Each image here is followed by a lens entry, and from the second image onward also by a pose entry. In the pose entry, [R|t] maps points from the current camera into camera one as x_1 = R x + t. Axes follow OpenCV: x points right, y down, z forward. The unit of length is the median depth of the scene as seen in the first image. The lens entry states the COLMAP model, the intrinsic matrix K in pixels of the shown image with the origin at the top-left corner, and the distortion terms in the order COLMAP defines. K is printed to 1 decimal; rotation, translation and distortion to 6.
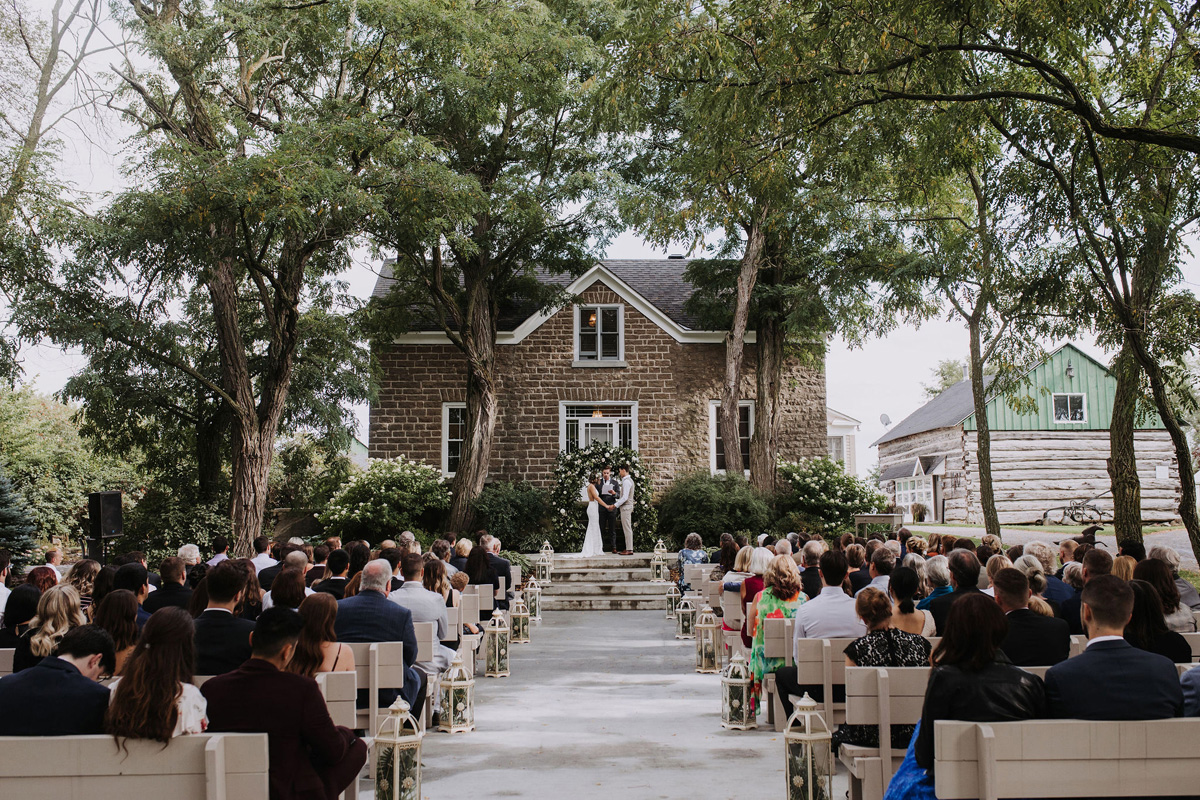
lens RADIAL K [[1212.6, 0, 600.7], [0, 1212.6, 400.8], [0, 0, 1]] dist [0.004154, 0.000000]
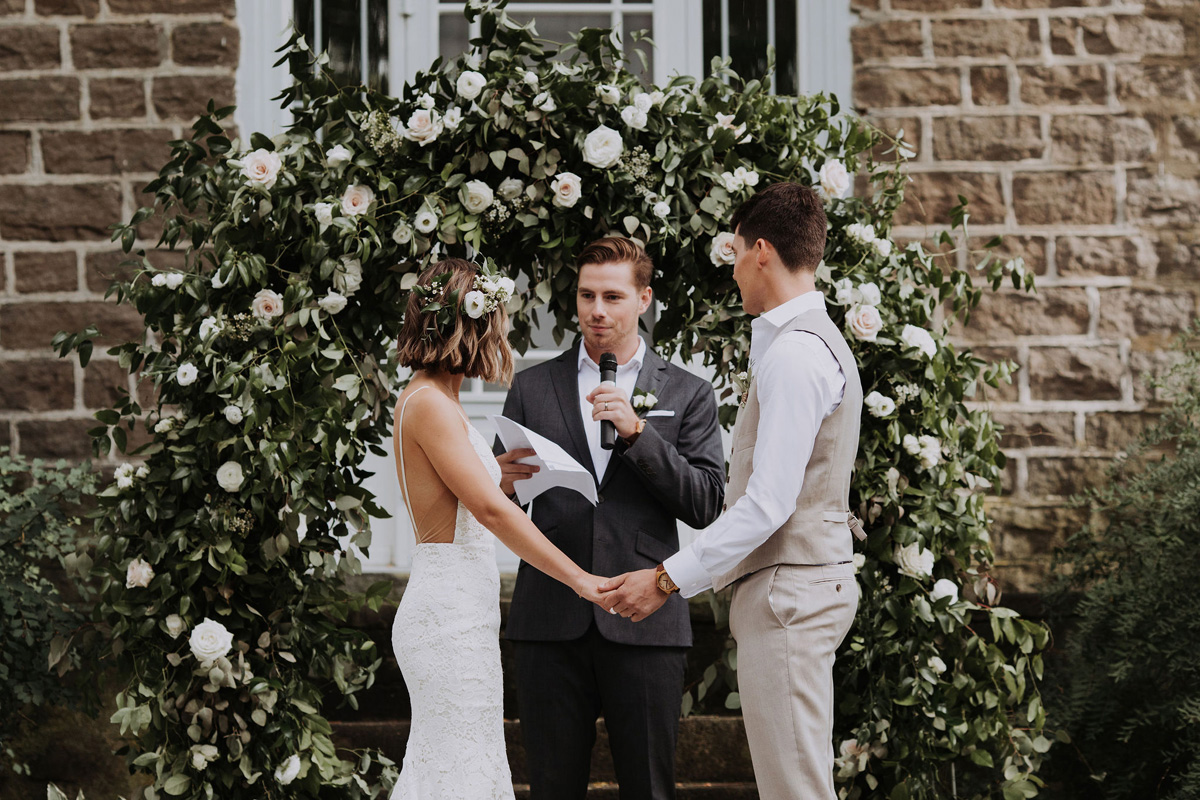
lens RADIAL K [[4668.0, 0, 599.3], [0, 4668.0, 400.7], [0, 0, 1]] dist [1.315362, 0.000000]
pose [[0.999982, 0.005776, 0.001804, 0.004461], [-0.005833, 0.999440, 0.032938, 0.053861], [-0.001612, -0.032948, 0.999456, 0.559407]]
